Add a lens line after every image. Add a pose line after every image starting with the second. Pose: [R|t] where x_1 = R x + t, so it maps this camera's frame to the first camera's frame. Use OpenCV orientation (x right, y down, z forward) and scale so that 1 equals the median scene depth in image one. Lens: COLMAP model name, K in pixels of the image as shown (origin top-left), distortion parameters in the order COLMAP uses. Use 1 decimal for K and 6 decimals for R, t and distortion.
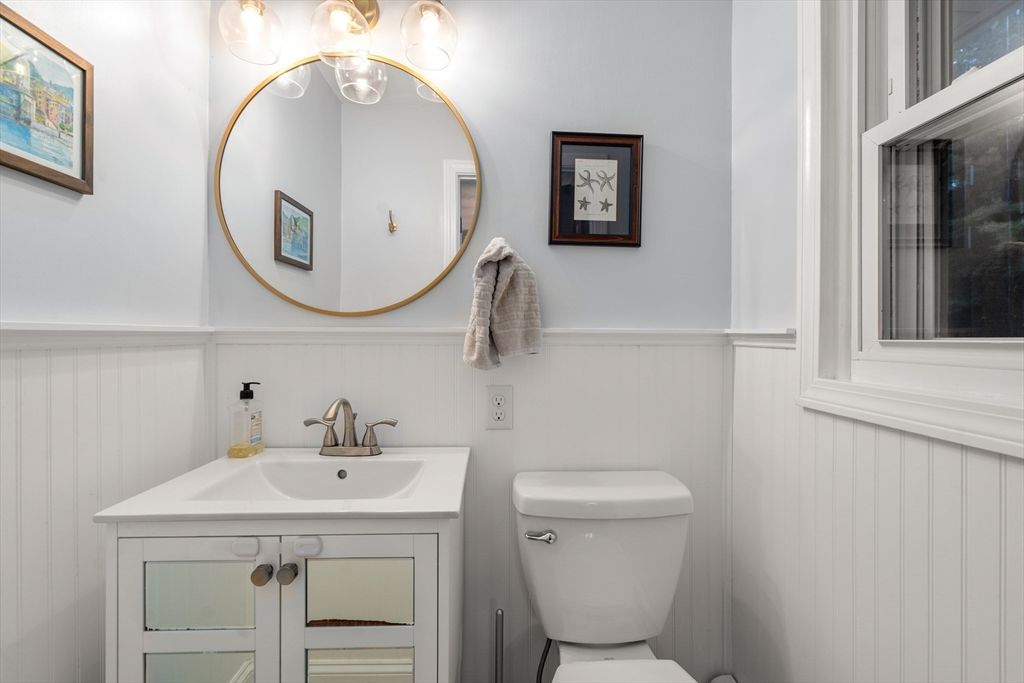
lens RADIAL K [[467.3, 0, 517.4], [0, 467.3, 338.6], [0, 0, 1]] dist [-0.007392, 0.001234]
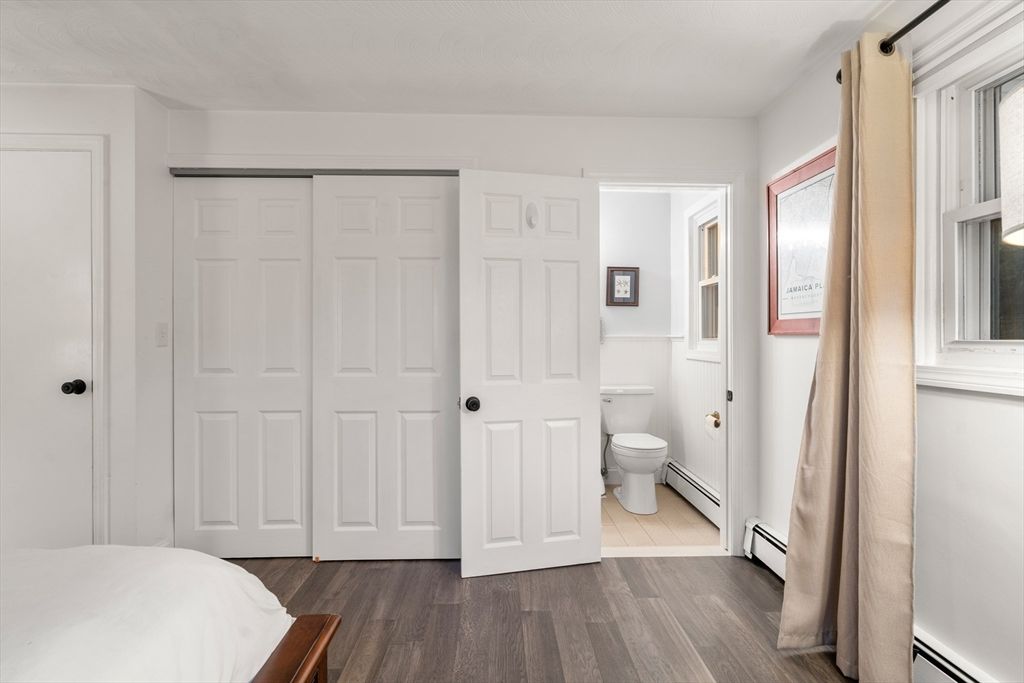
lens RADIAL K [[467.3, 0, 505.4], [0, 467.3, 342.3], [0, 0, 1]] dist [-0.007392, 0.001234]
pose [[0.999528, -0.004764, -0.030363, -0.461421], [0.004896, 0.999979, 0.004275, 0.005425], [0.030342, -0.004421, 0.999530, -1.868987]]
